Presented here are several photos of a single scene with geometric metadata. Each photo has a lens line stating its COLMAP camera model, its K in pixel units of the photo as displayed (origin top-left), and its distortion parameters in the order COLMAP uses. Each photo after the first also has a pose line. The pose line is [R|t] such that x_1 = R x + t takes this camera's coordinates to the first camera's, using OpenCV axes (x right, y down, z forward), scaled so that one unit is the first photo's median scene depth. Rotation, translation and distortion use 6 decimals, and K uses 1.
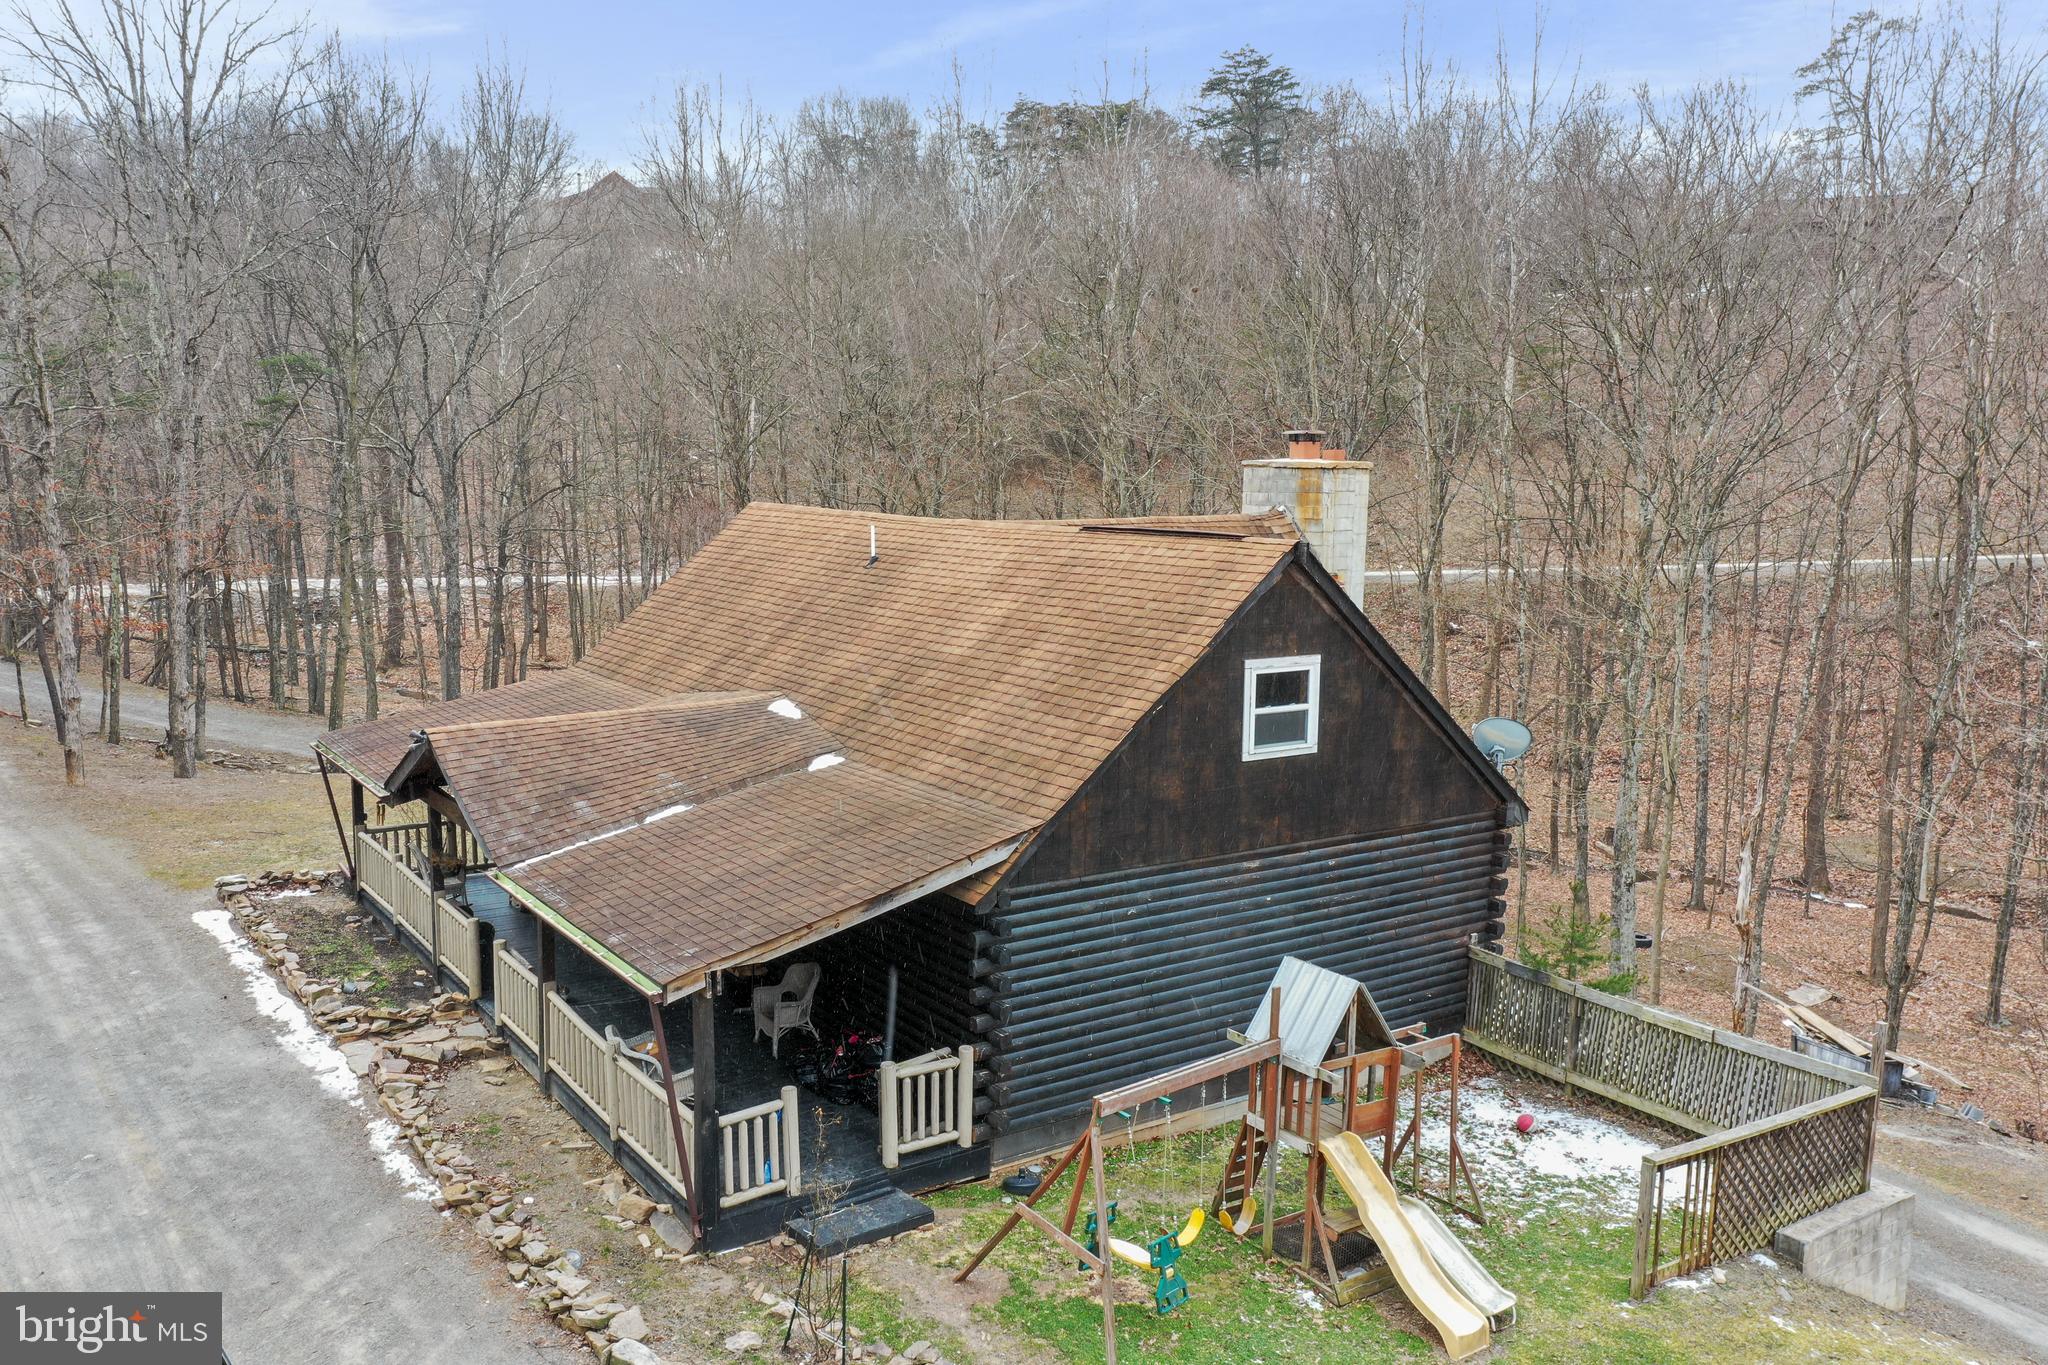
lens RADIAL K [[1639.5, 0, 1024.0], [0, 1639.5, 682.5], [0, 0, 1]] dist [0.006048, -0.003785]
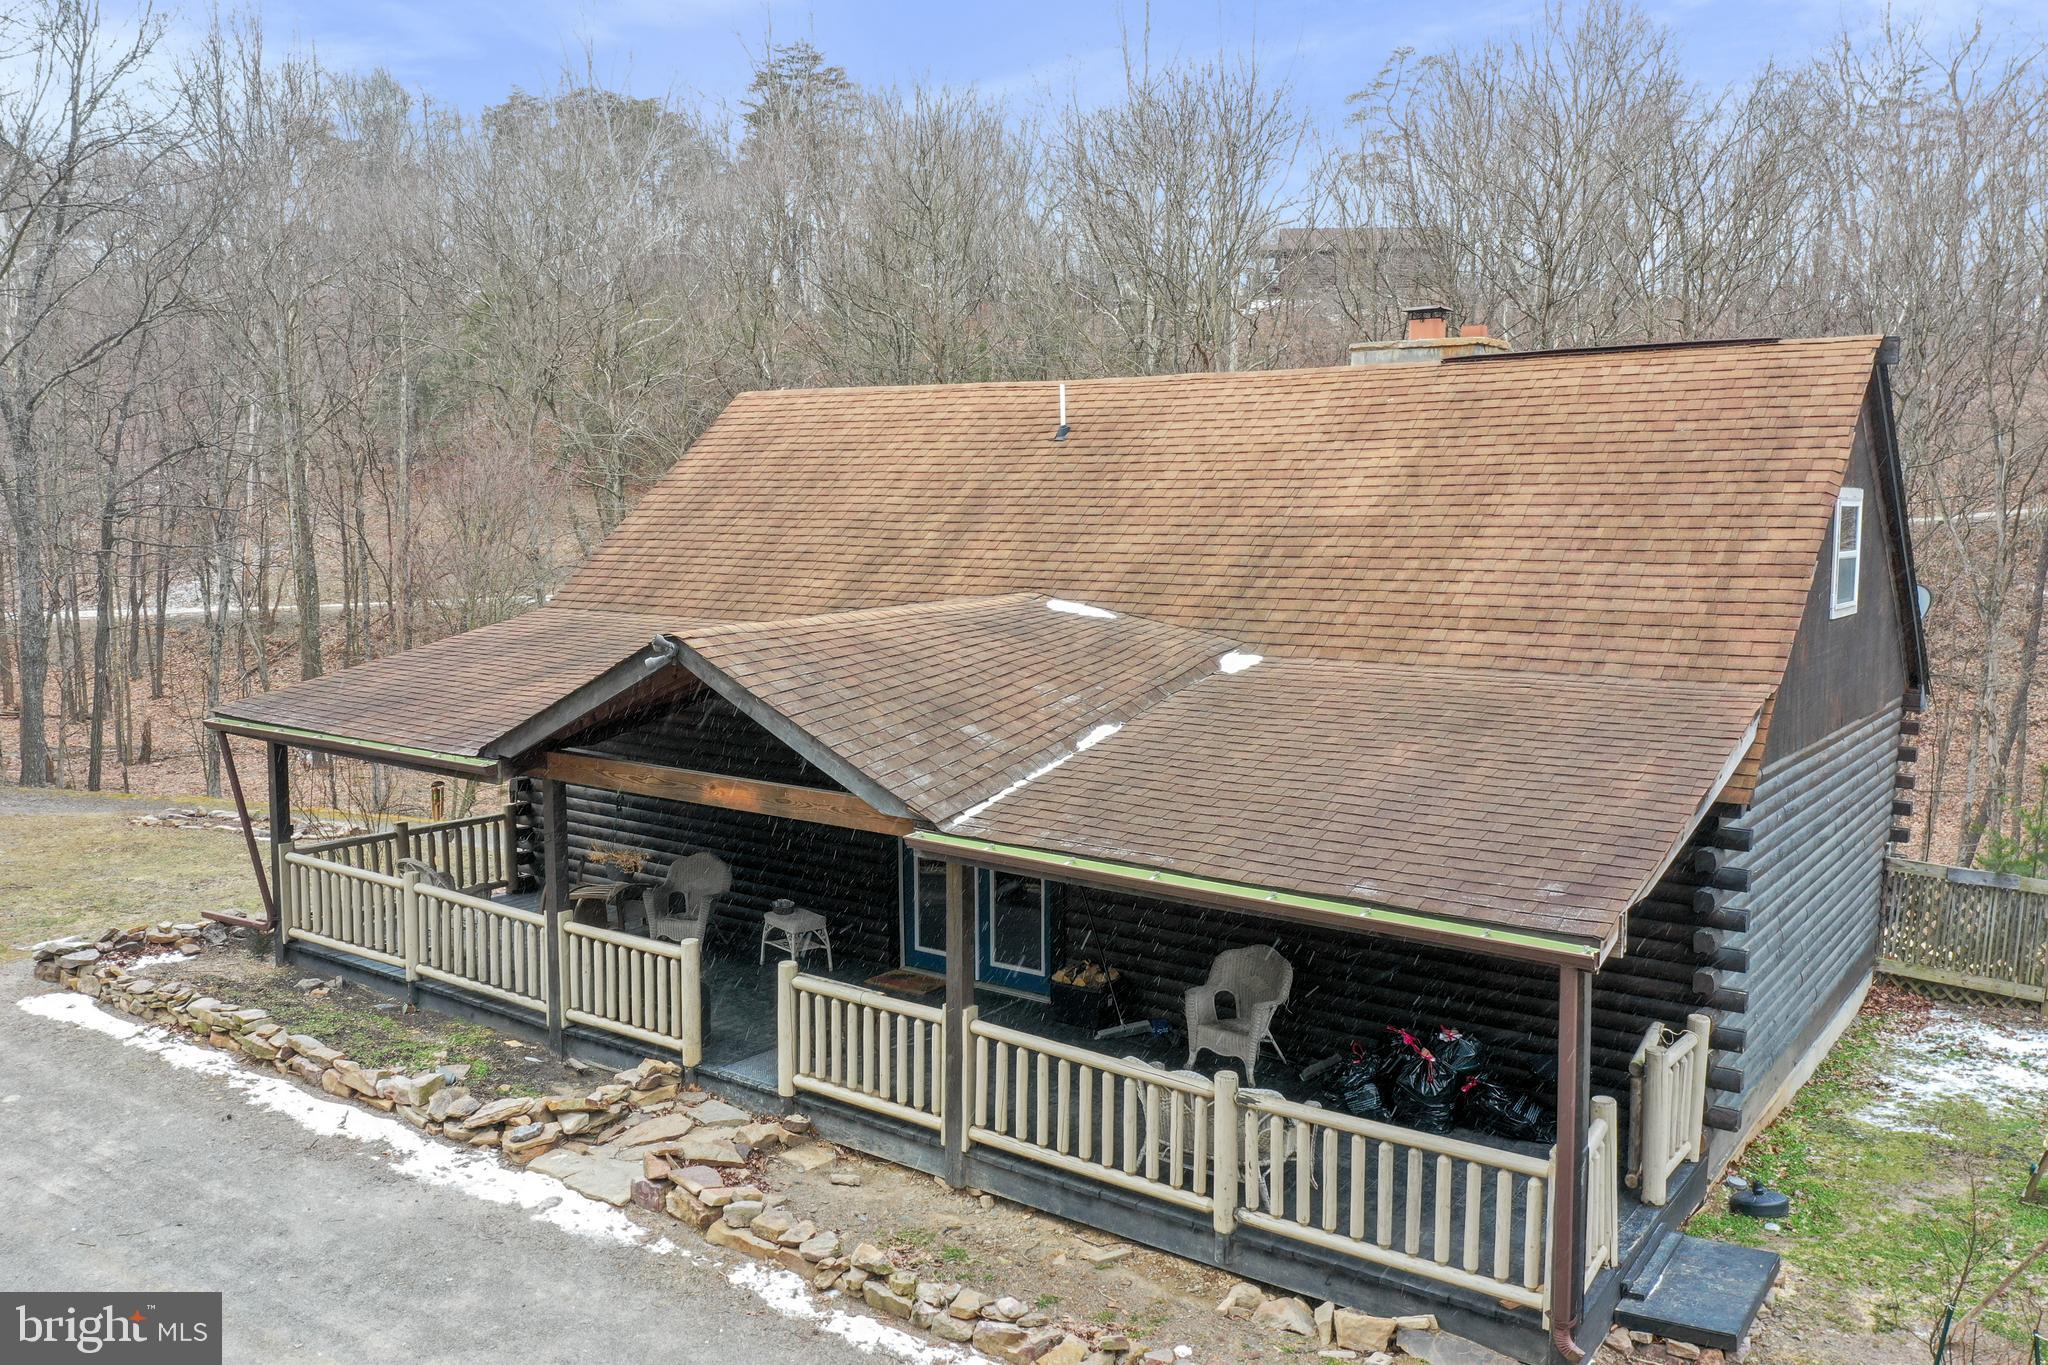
lens RADIAL K [[1639.5, 0, 1024.0], [0, 1639.5, 682.5], [0, 0, 1]] dist [0.006048, -0.003785]
pose [[0.940869, -0.042776, 0.336058, -0.418880], [0.052106, 0.998465, -0.018792, 0.061992], [-0.334738, 0.035192, 0.941654, 0.345264]]
